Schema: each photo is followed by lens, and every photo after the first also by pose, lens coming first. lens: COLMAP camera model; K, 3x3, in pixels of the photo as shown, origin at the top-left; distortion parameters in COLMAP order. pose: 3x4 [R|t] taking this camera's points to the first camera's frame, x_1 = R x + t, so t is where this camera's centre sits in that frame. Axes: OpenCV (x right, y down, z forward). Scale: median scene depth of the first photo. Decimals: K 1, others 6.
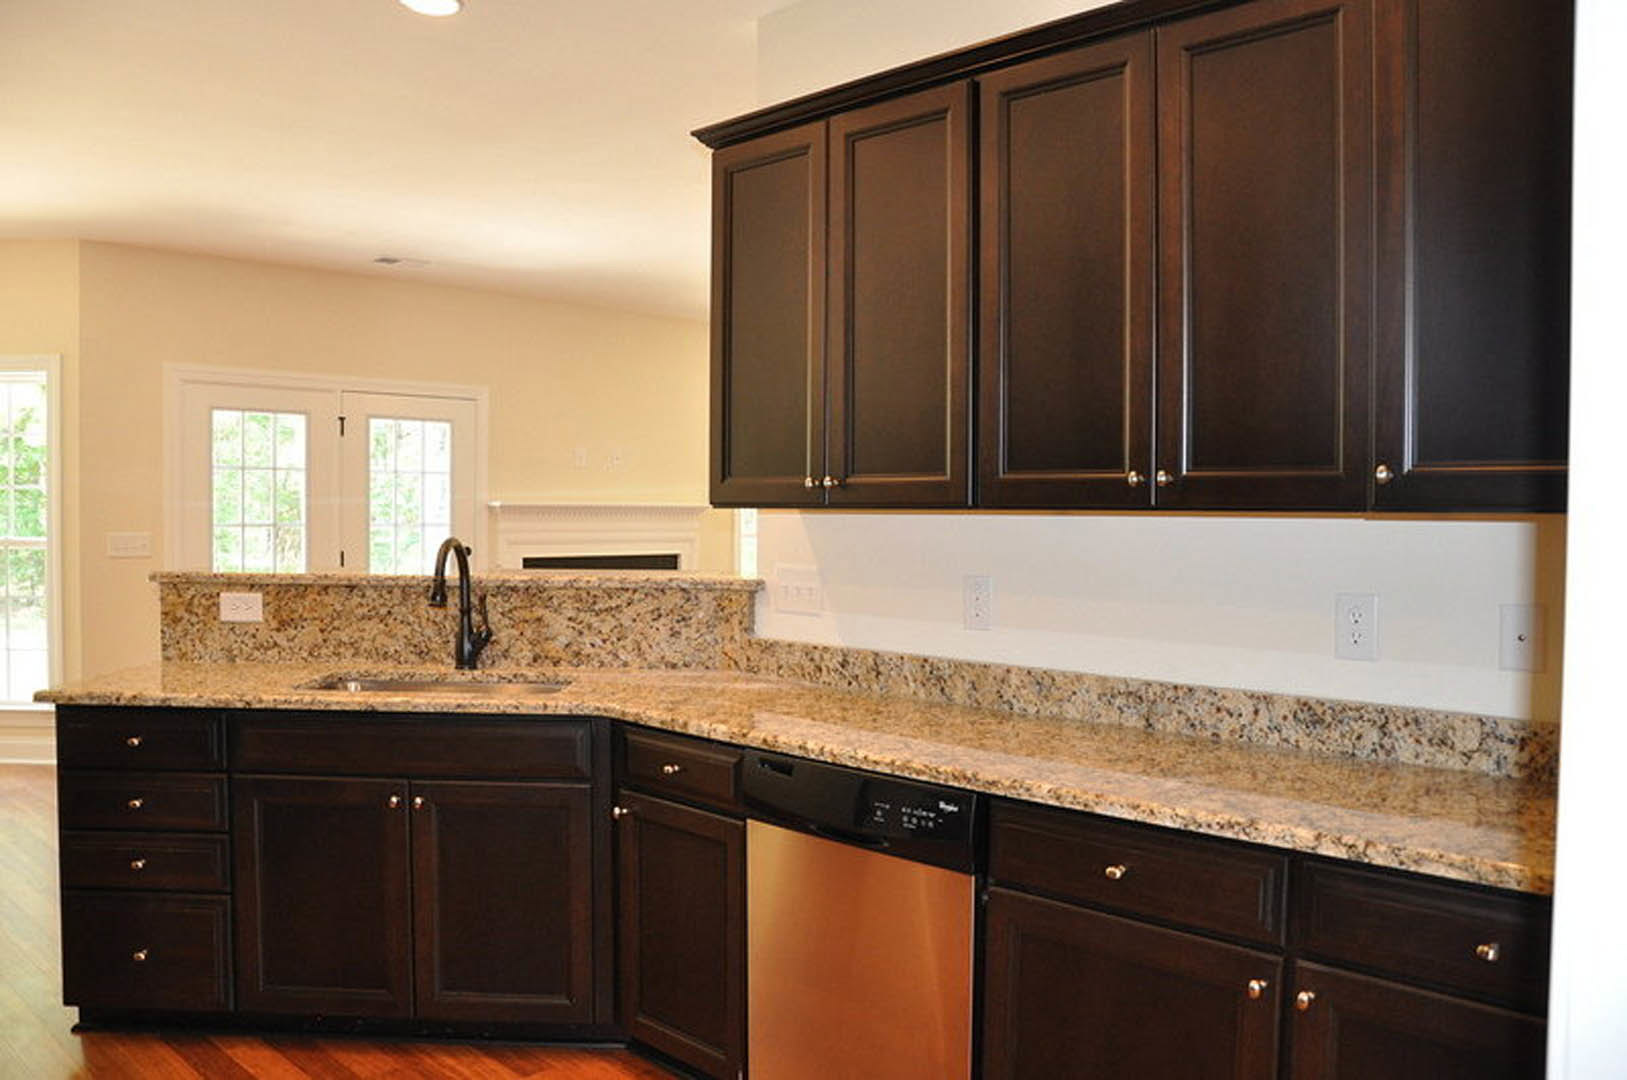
lens RADIAL K [[1283.7, 0, 806.2], [0, 1283.7, 546.3], [0, 0, 1]] dist [-0.140090, 0.112024]
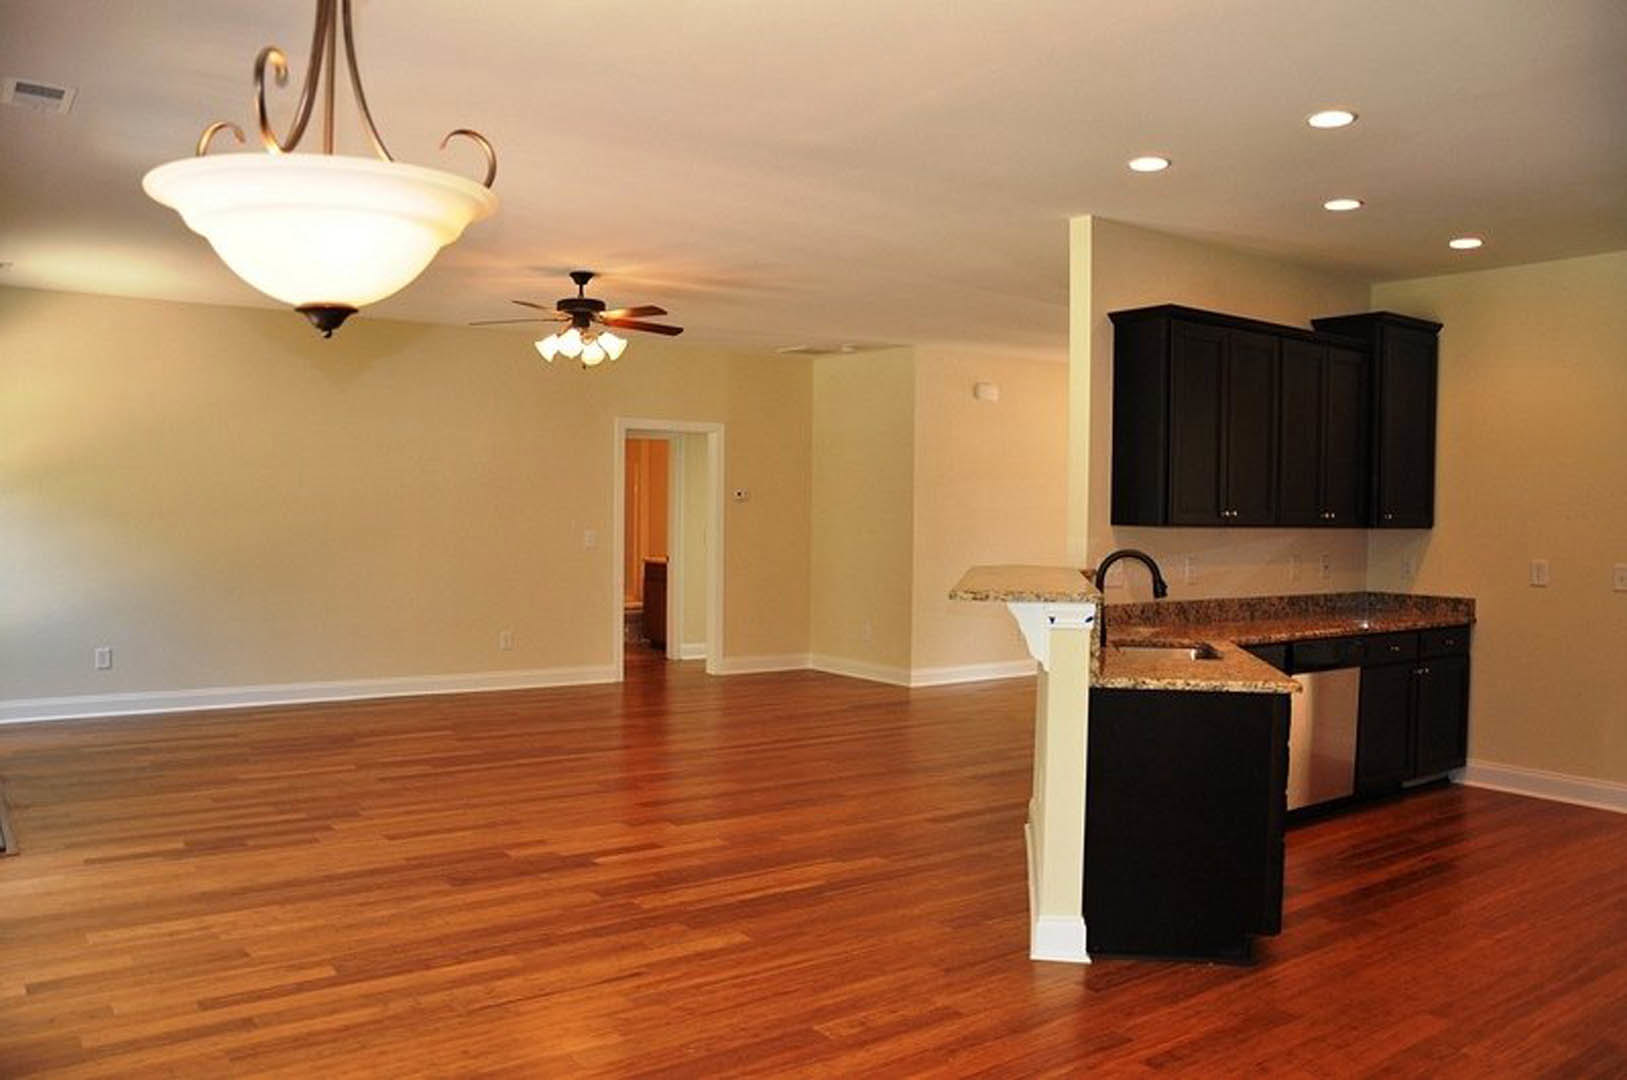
lens RADIAL K [[1283.7, 0, 806.2], [0, 1283.7, 546.3], [0, 0, 1]] dist [-0.140090, 0.112024]
pose [[0.155284, -0.033171, 0.987313, -1.618244], [0.014130, 0.999408, 0.031355, -0.055784], [-0.987769, 0.009082, 0.155660, 1.072430]]
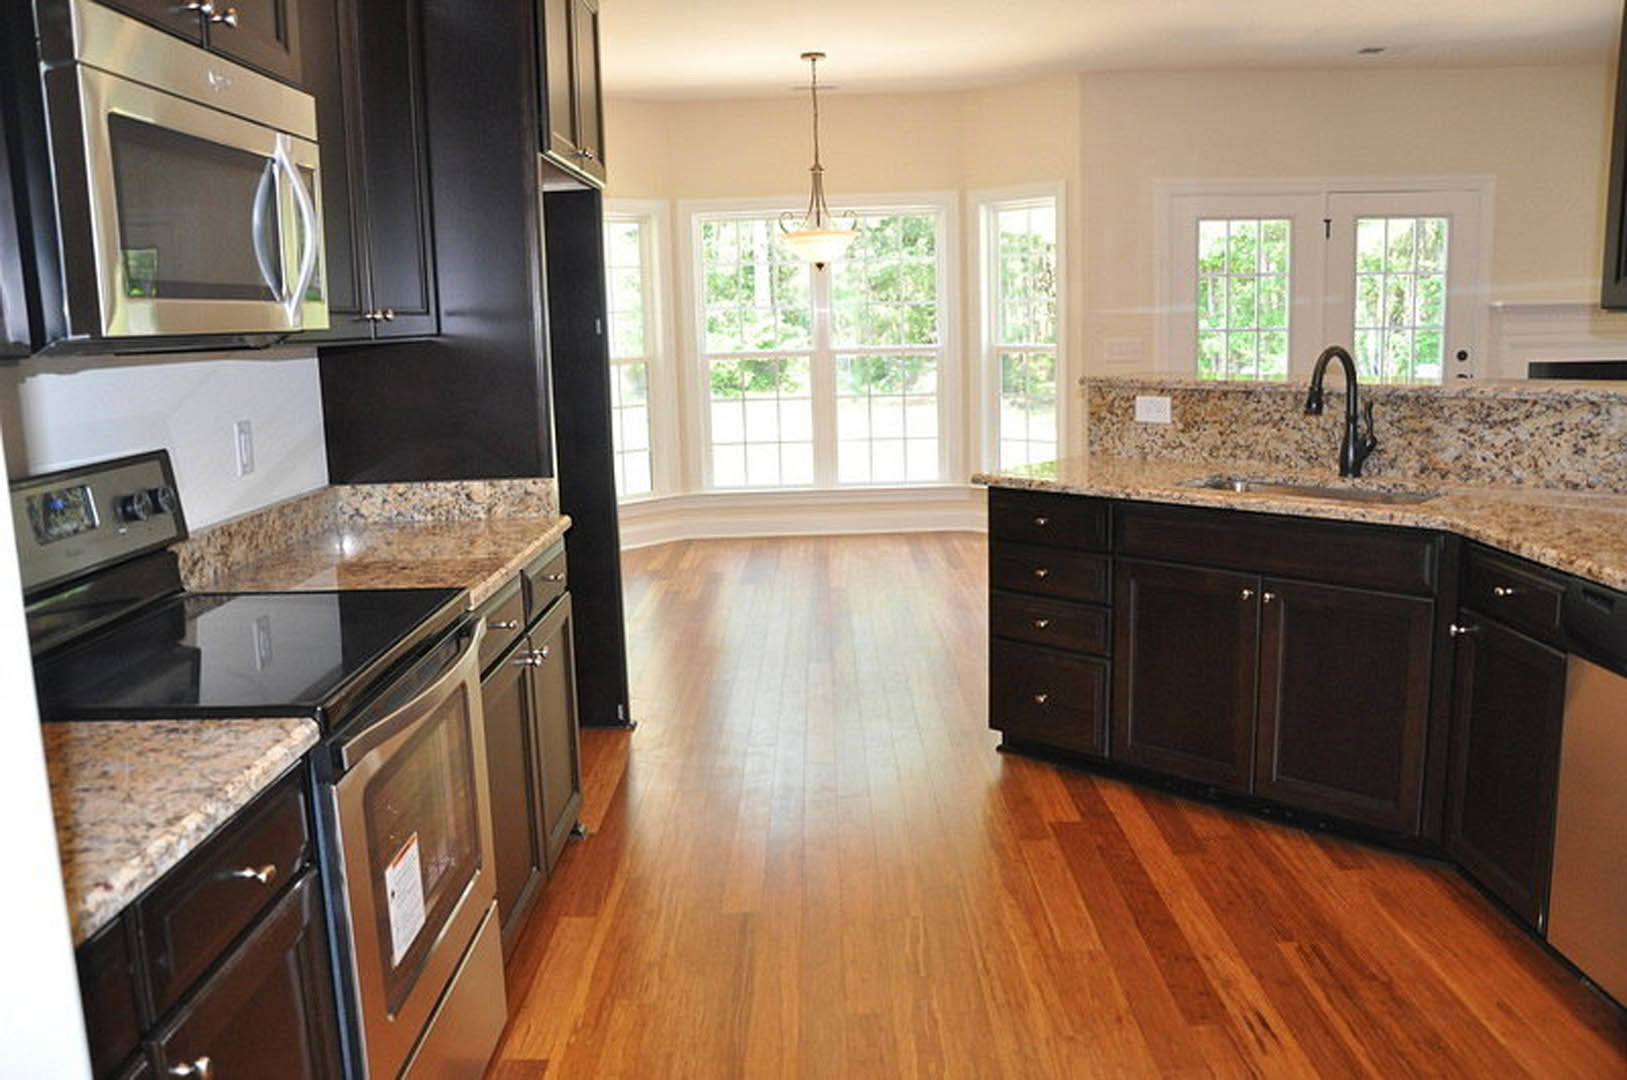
lens RADIAL K [[1309.2, 0, 799.8], [0, 1309.2, 544.0], [0, 0, 1]] dist [-0.151357, 0.124778]
pose [[0.696240, 0.094426, -0.711571, 0.154335], [0.015335, 0.989127, 0.146263, -0.005558], [0.717645, -0.112747, 0.687222, -0.019423]]
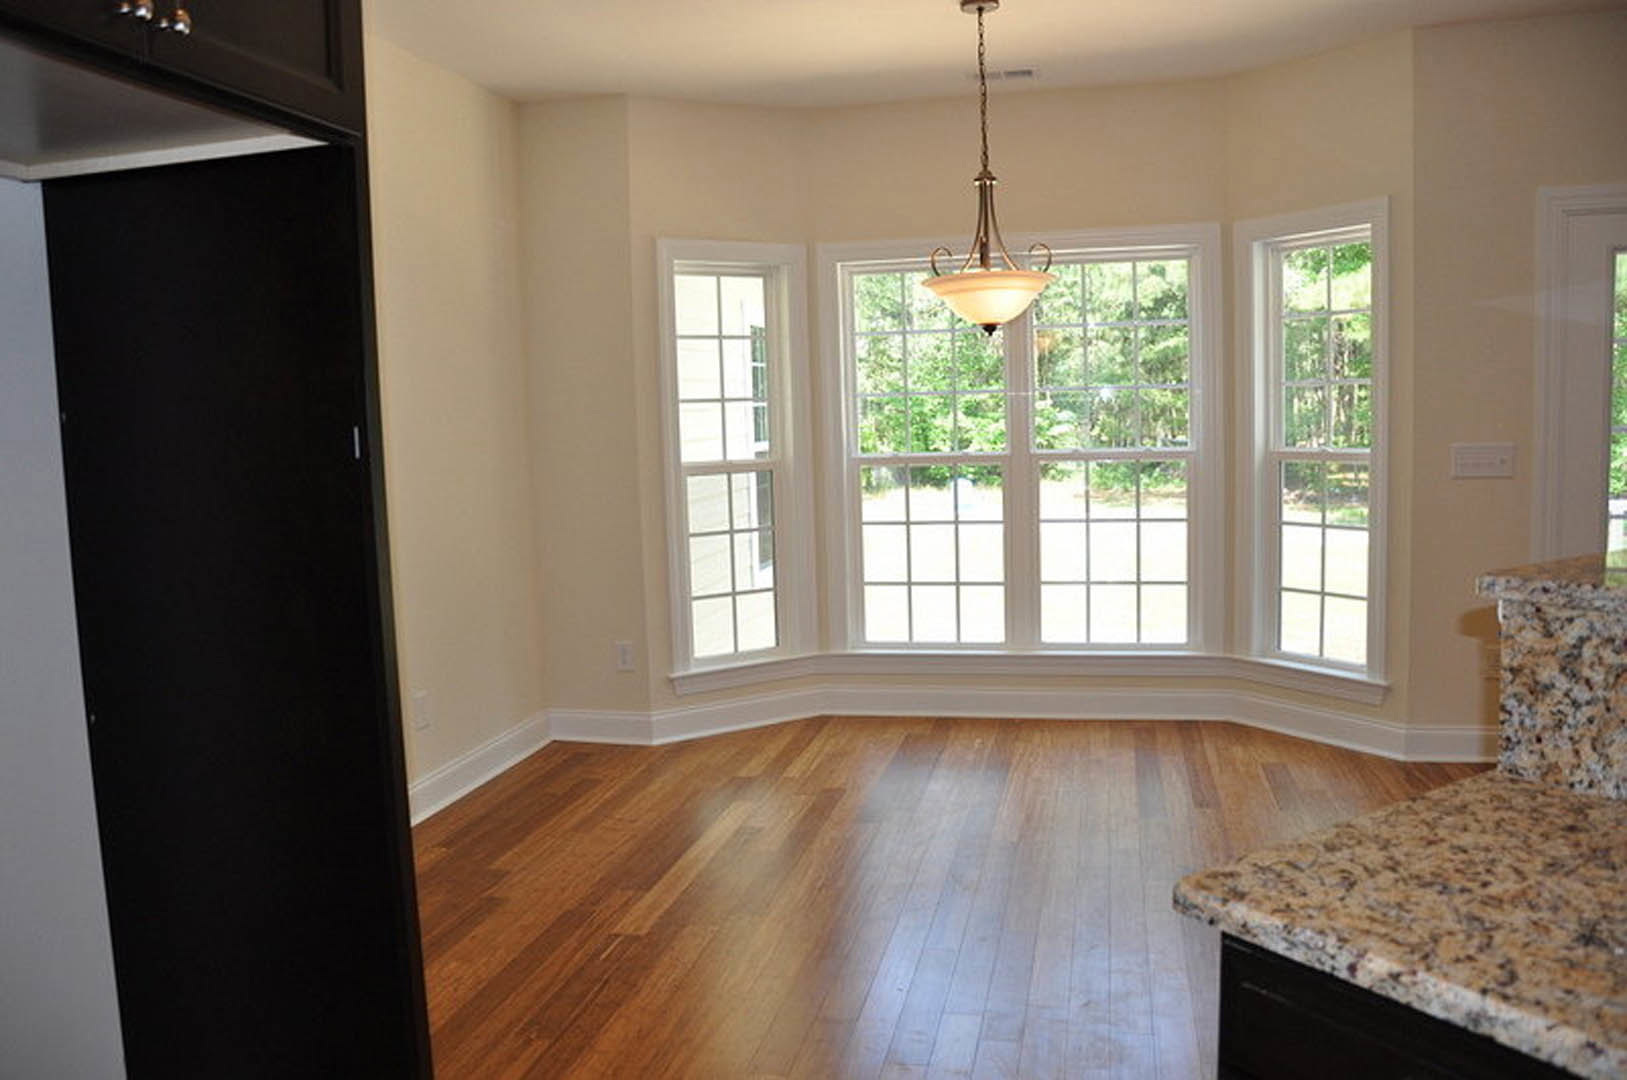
lens RADIAL K [[1283.7, 0, 806.2], [0, 1283.7, 546.3], [0, 0, 1]] dist [-0.140090, 0.112024]
pose [[0.529492, 0.065739, -0.845764, -0.278183], [0.011971, 0.996315, 0.084935, -0.030111], [0.848231, -0.055097, 0.526753, 0.558220]]
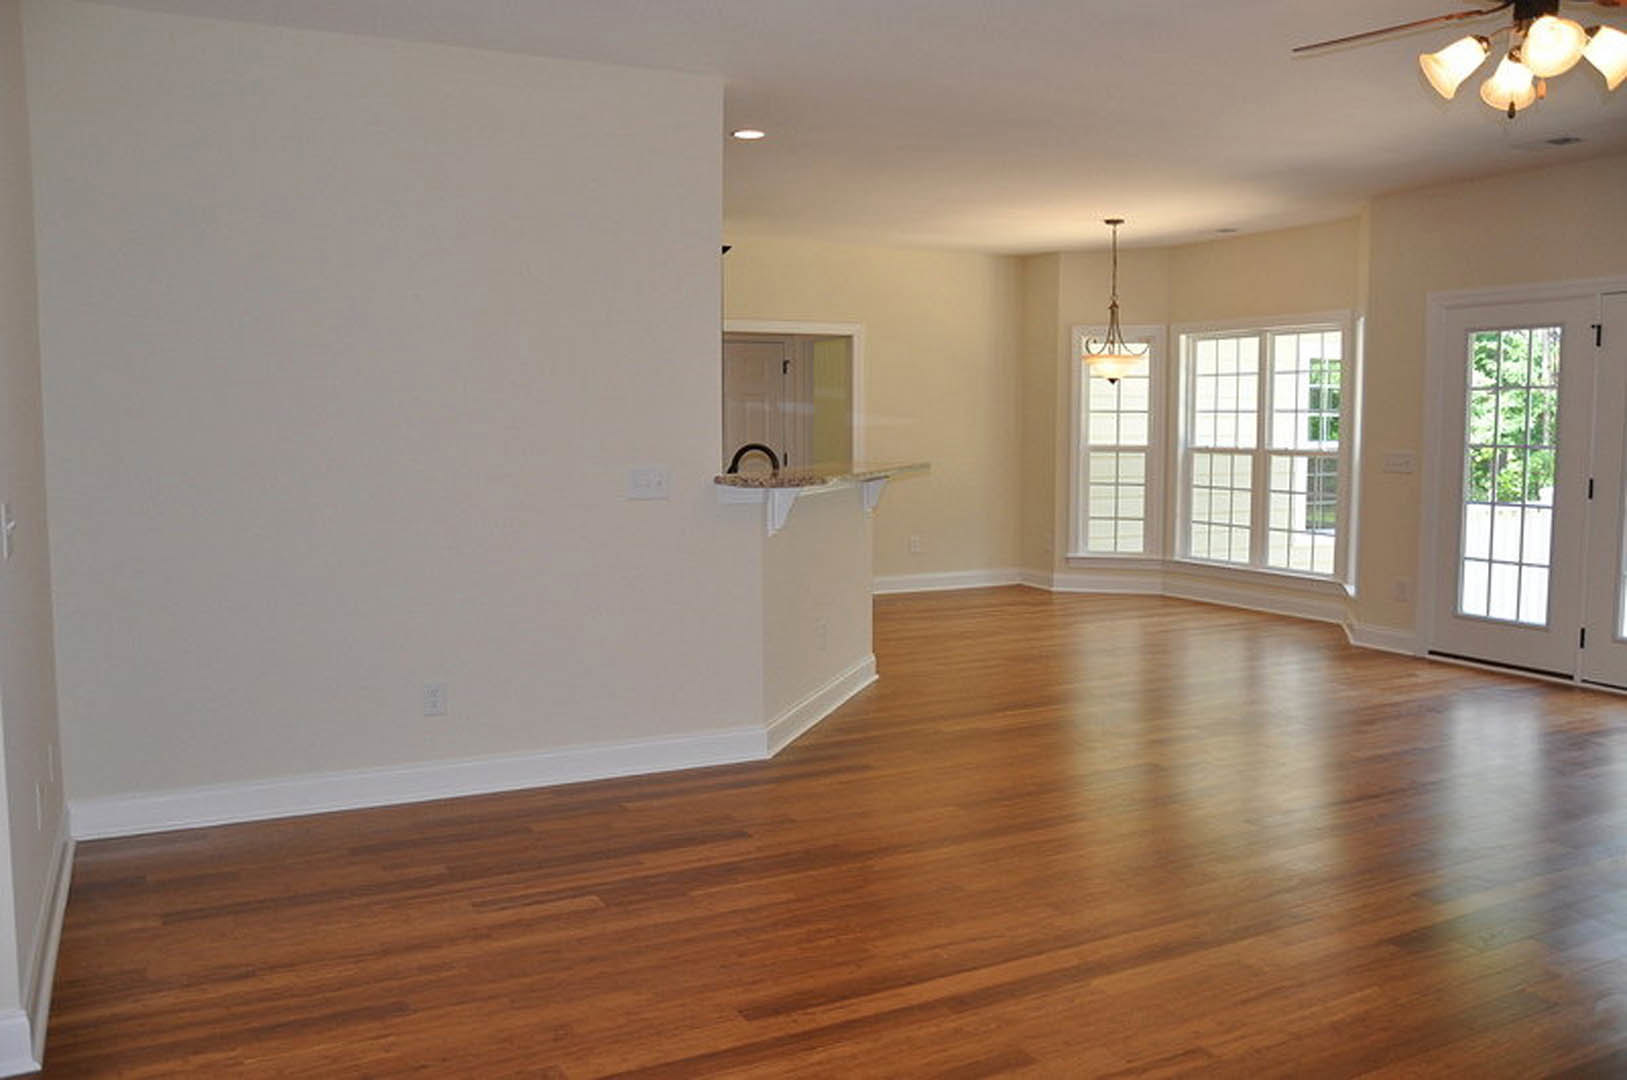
lens RADIAL K [[1309.2, 0, 799.8], [0, 1309.2, 544.0], [0, 0, 1]] dist [-0.151357, 0.124778]
pose [[-0.305977, 0.082902, -0.948423, 1.294991], [-0.027127, 0.995038, 0.095728, -0.040177], [0.951652, 0.055018, -0.302210, 1.512667]]
